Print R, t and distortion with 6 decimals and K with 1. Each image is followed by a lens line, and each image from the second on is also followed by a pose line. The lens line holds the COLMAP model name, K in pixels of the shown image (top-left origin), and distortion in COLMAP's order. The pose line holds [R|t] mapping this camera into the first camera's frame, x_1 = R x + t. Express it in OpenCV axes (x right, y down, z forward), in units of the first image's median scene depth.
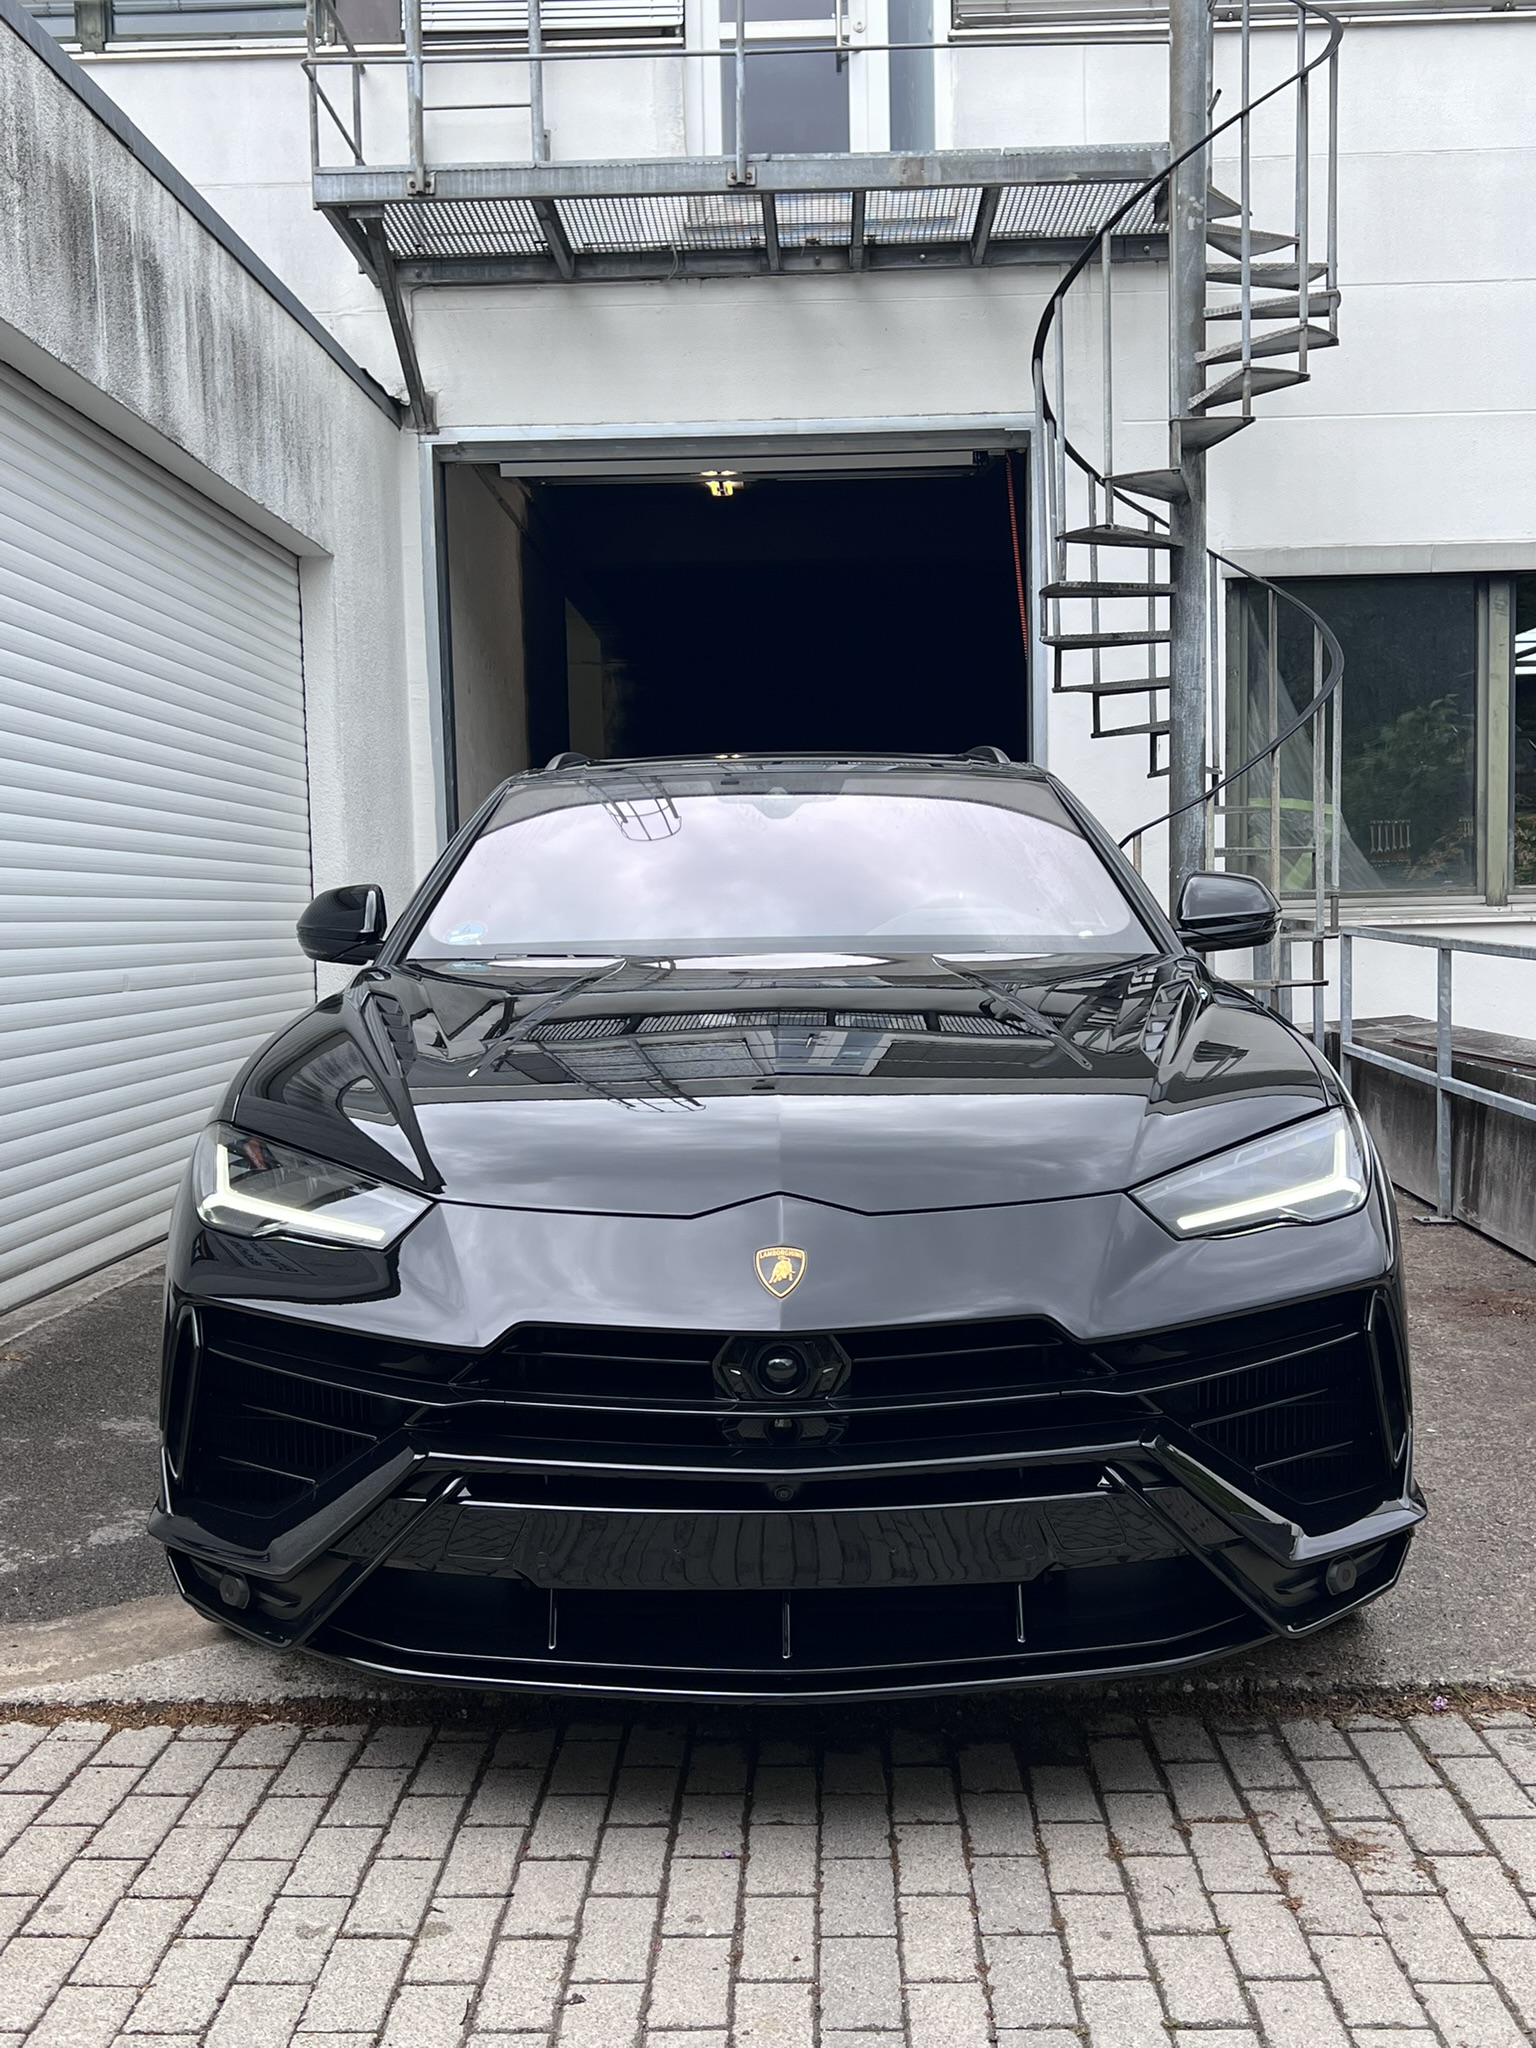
lens RADIAL K [[2074.1, 0, 808.3], [0, 2074.1, 1057.2], [0, 0, 1]] dist [0.014214, -0.000924]
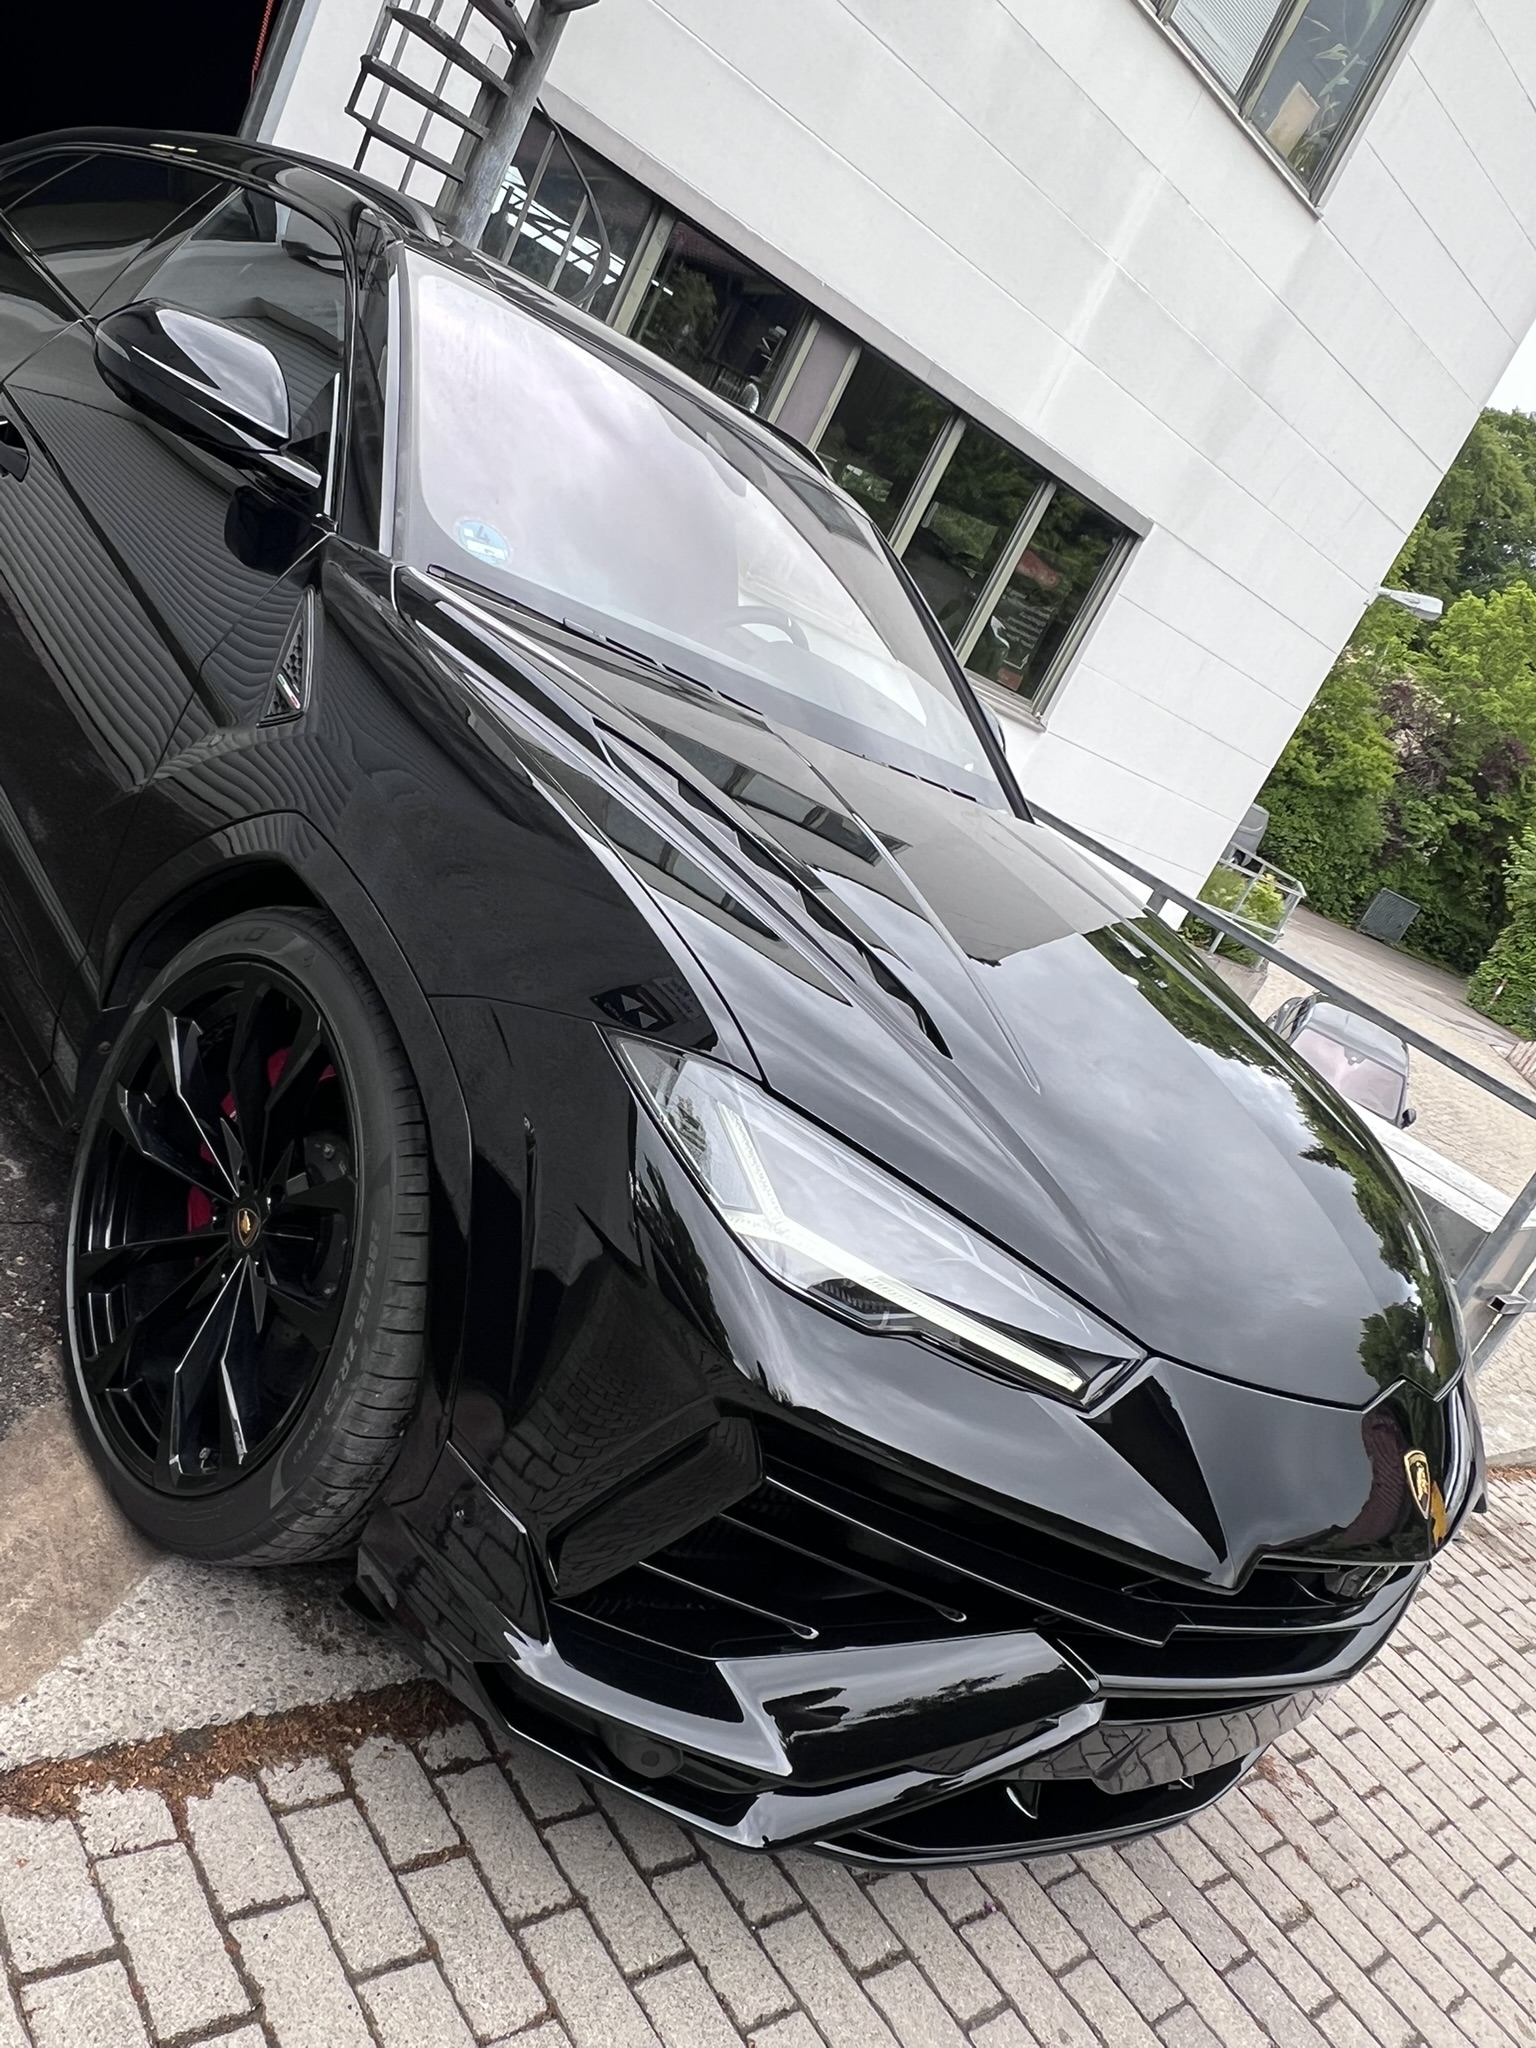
lens RADIAL K [[1513.1, 0, 767.0], [0, 1513.1, 1054.6], [0, 0, 1]] dist [-0.001228, 0.000757]
pose [[0.671751, 0.129763, 0.729323, -0.670744], [-0.412145, 0.883557, 0.222406, -0.088272], [-0.615538, -0.449988, 0.647012, 0.765135]]
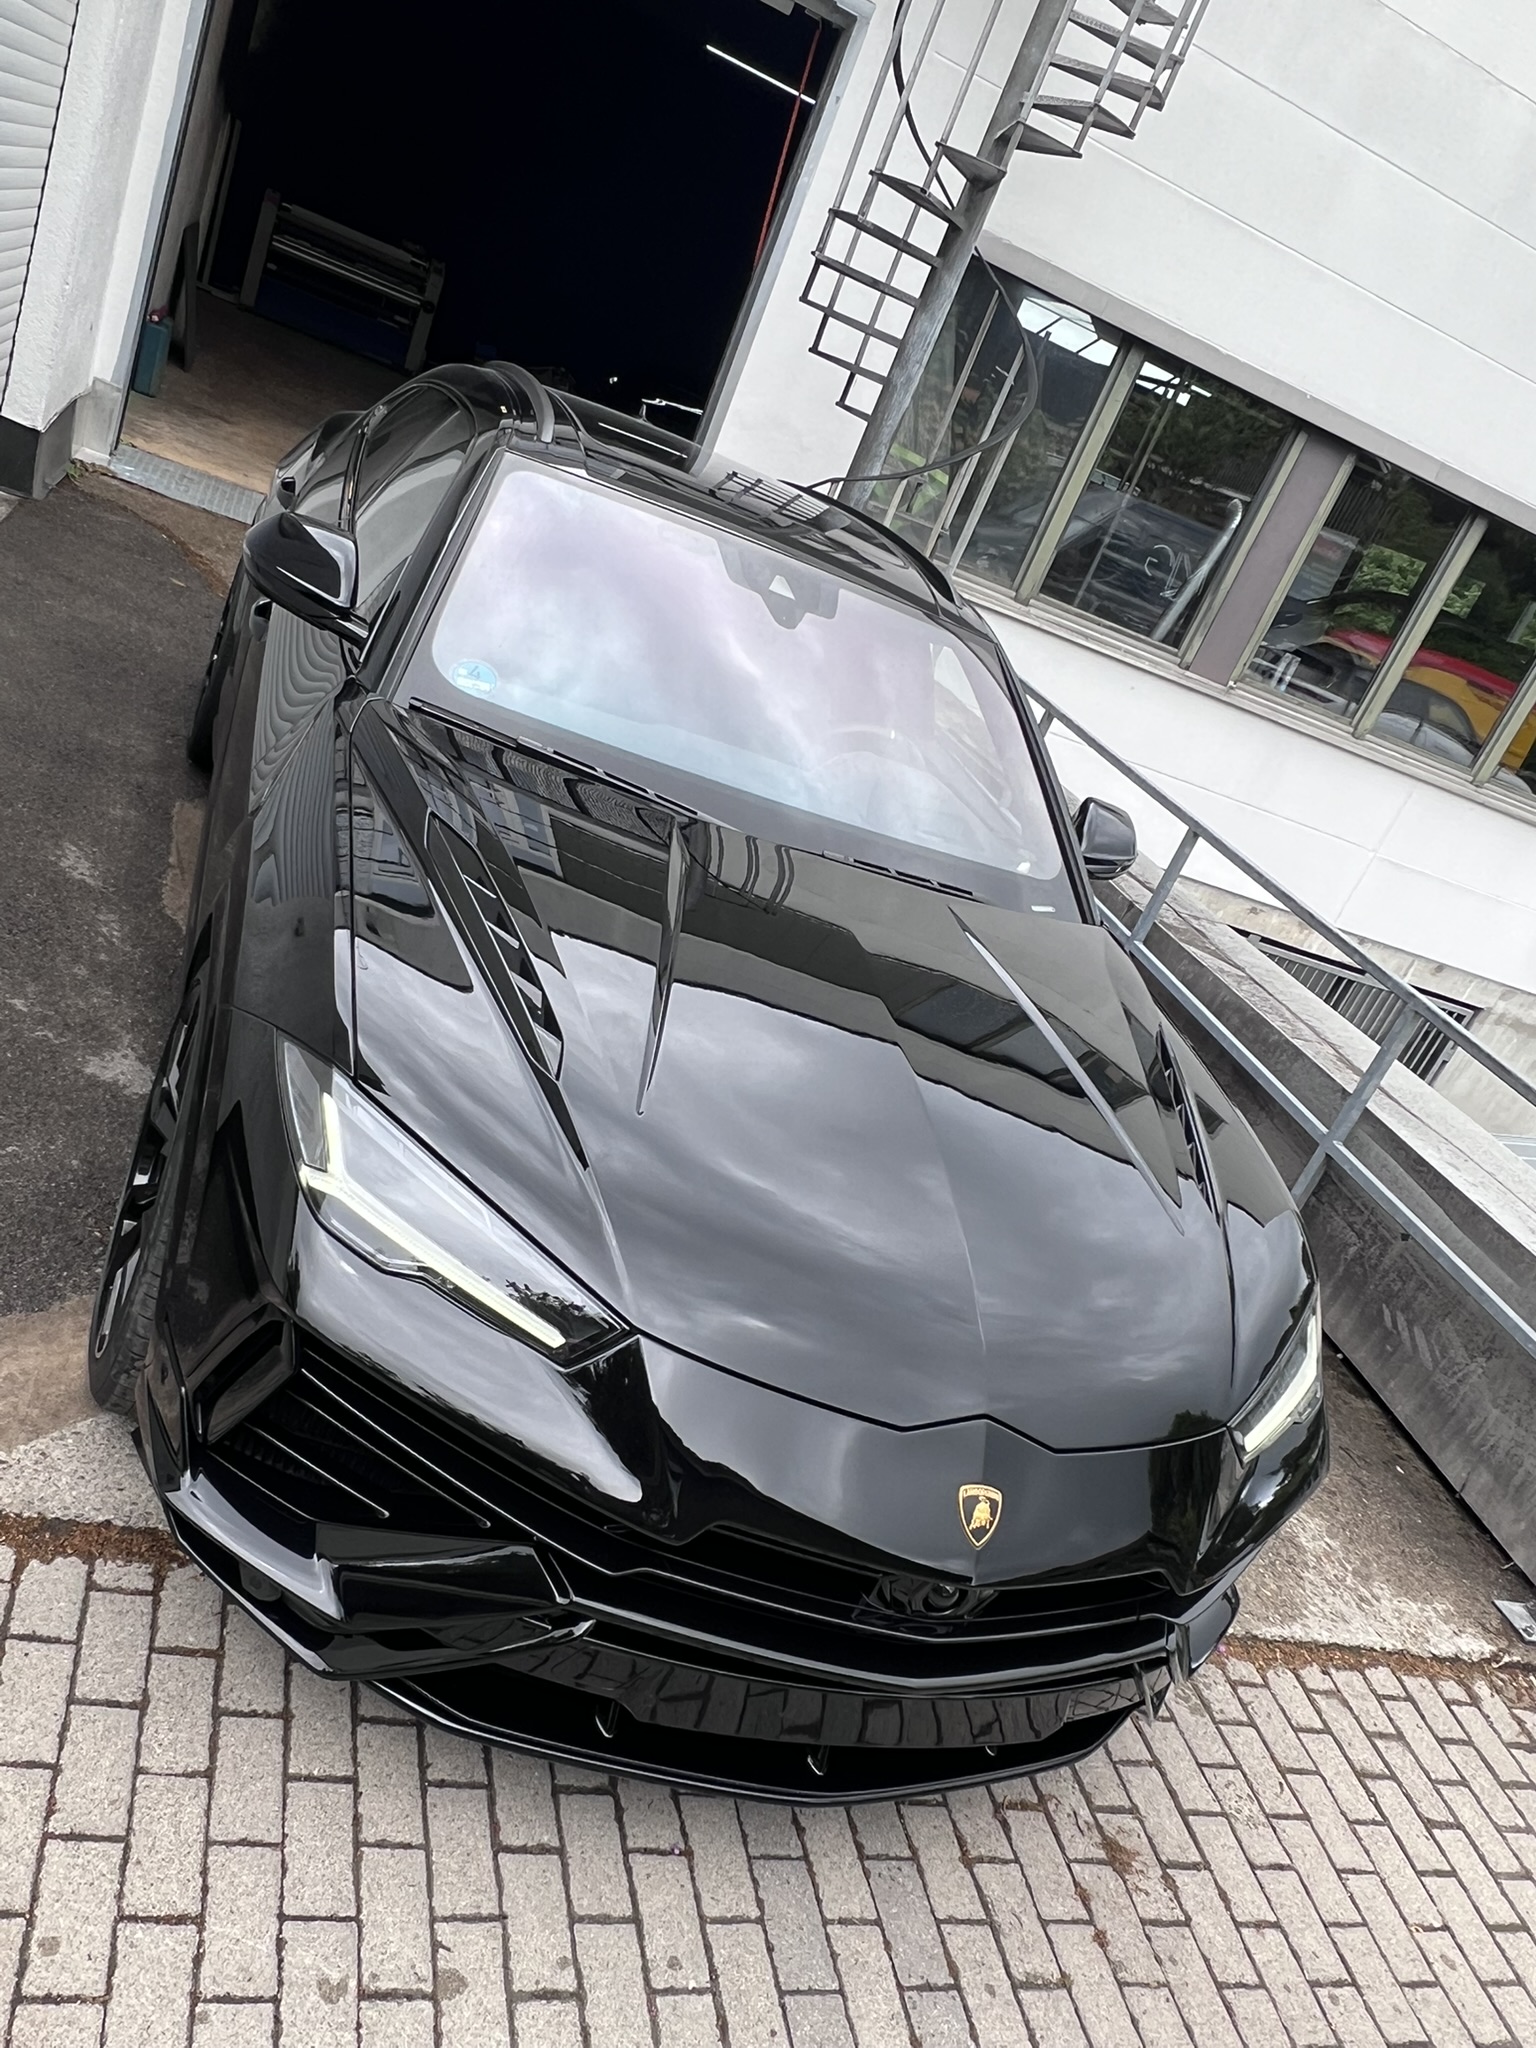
lens RADIAL K [[1520.0, 0, 772.3], [0, 1520.0, 1065.2], [0, 0, 1]] dist [-0.000695, 0.000407]
pose [[0.885634, 0.231500, 0.402567, -0.409184], [-0.373788, 0.869771, 0.322151, -0.259396], [-0.275563, -0.435783, 0.856830, 0.459488]]
